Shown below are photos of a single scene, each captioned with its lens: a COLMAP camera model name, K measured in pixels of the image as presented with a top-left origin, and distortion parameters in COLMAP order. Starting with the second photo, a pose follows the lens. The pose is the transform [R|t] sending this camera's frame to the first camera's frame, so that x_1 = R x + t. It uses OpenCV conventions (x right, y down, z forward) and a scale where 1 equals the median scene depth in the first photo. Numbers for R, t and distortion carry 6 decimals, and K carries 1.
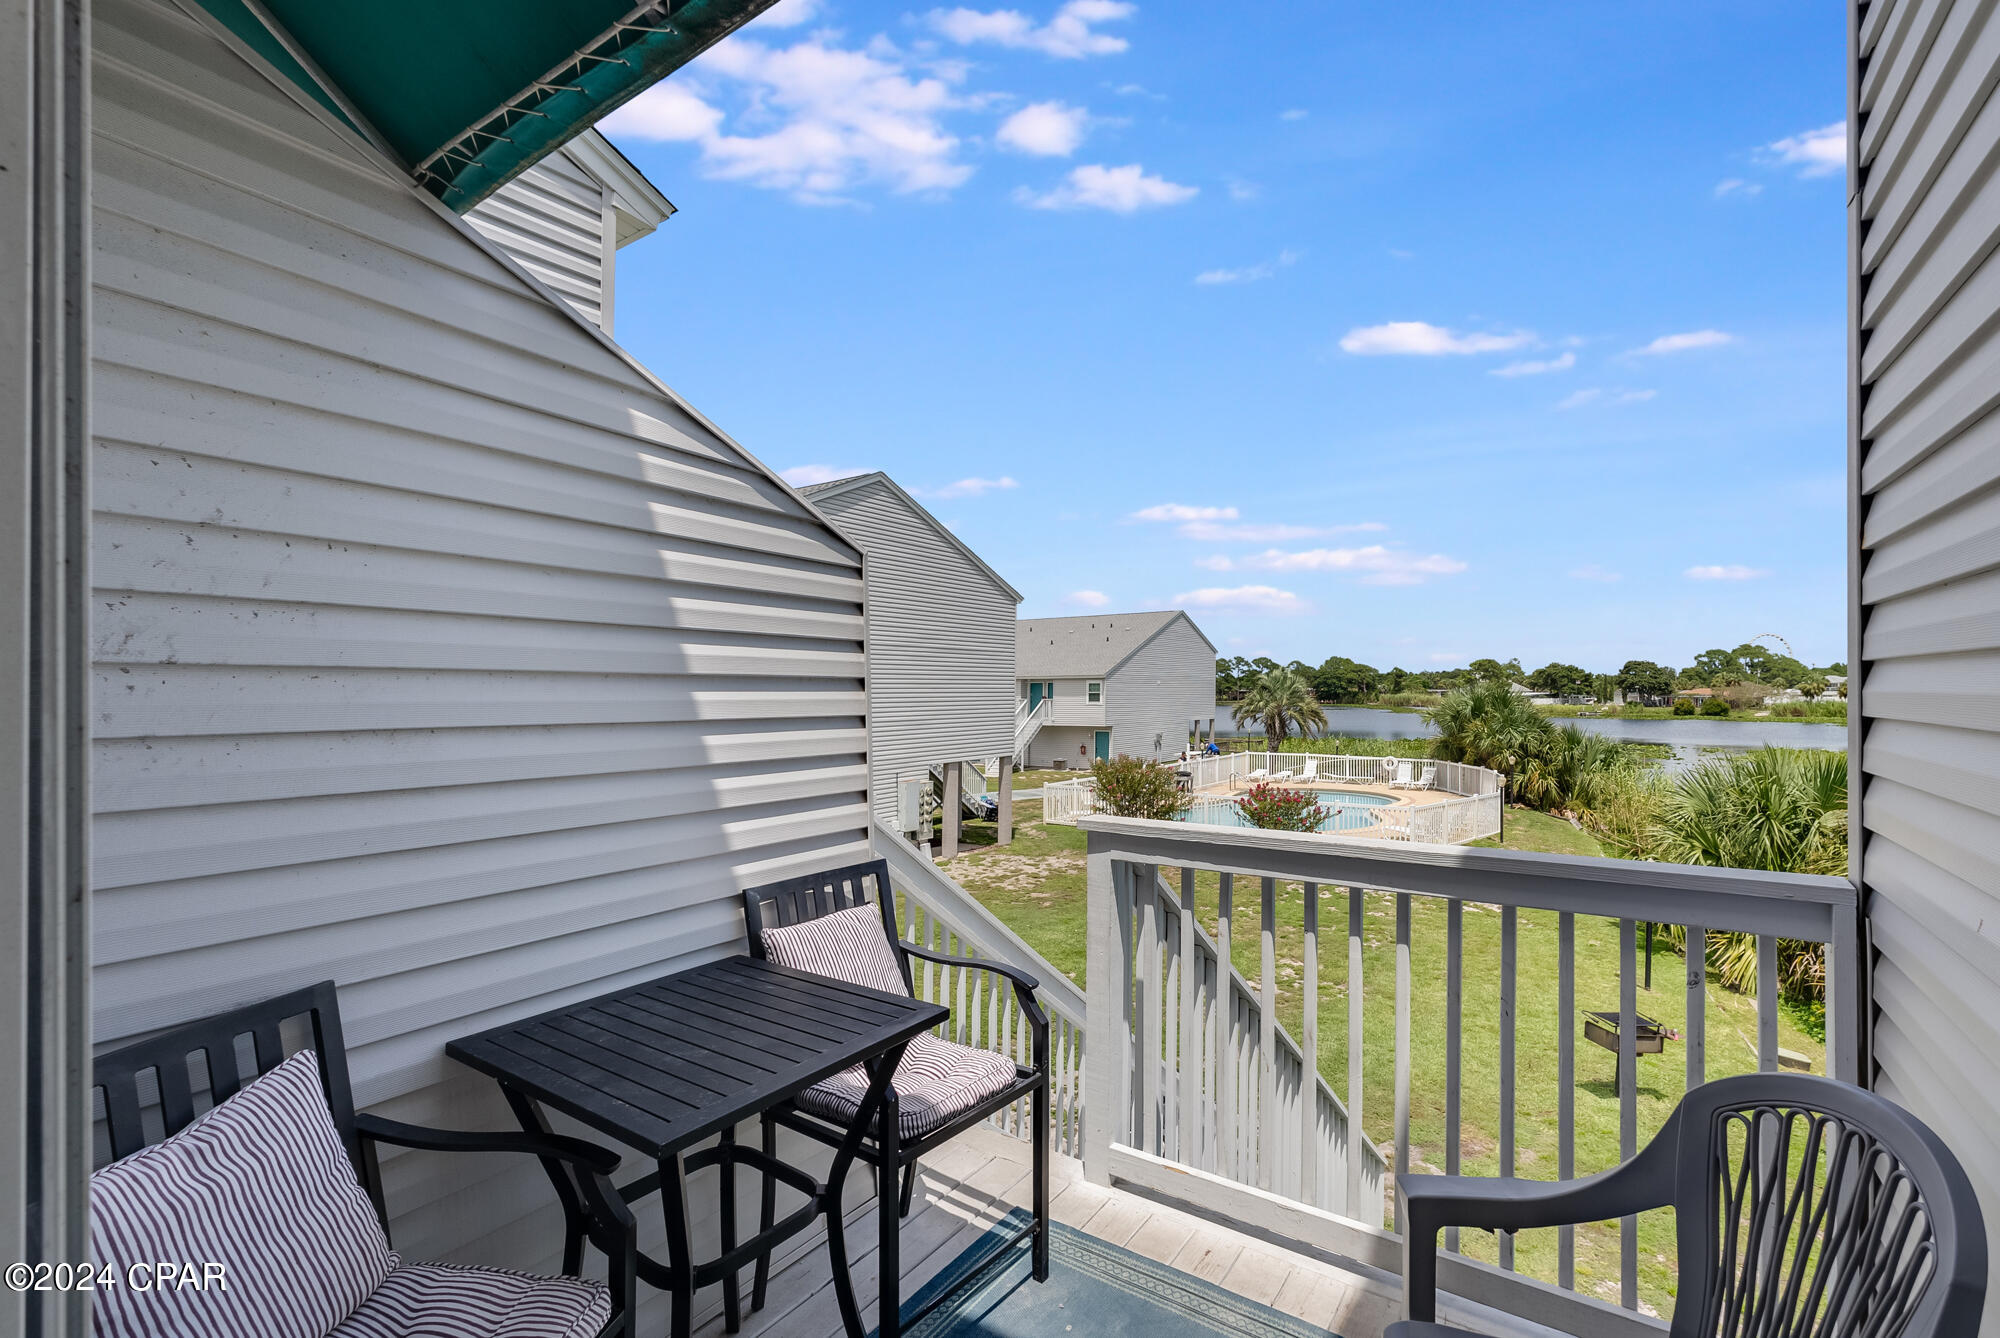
lens RADIAL K [[899.4, 0, 1000.0], [0, 899.4, 669.0], [0, 0, 1]] dist [-0.002336, -0.000231]
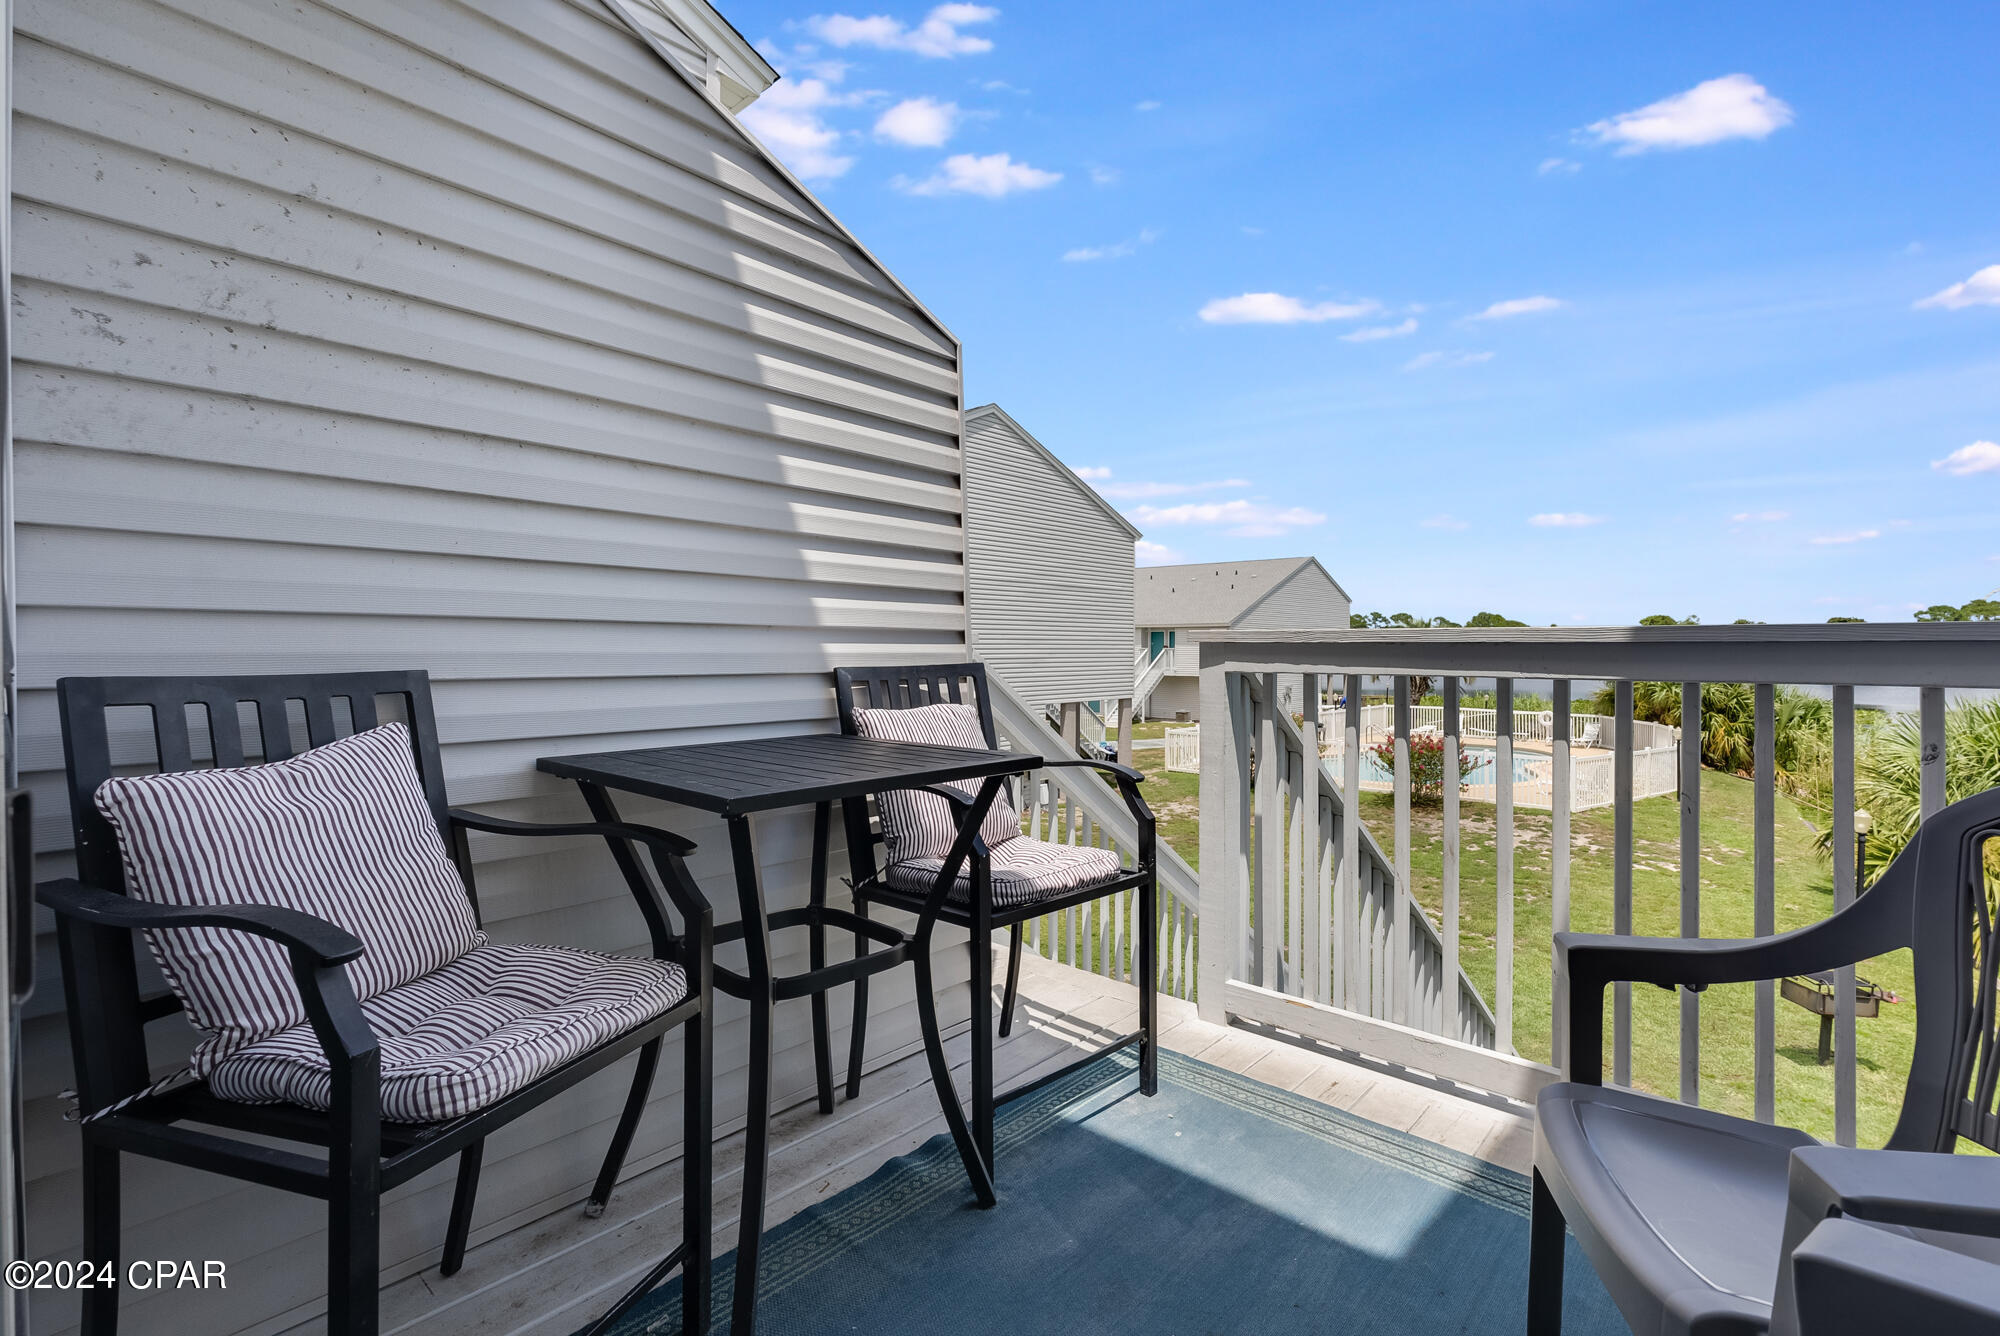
lens RADIAL K [[916.1, 0, 1001.5], [0, 916.1, 633.3], [0, 0, 1]] dist [-0.007764, 0.001438]
pose [[0.991678, -0.007615, -0.128514, 0.018849], [0.008510, 0.999943, 0.006417, 0.184807], [0.128458, -0.007457, 0.991687, 0.038978]]
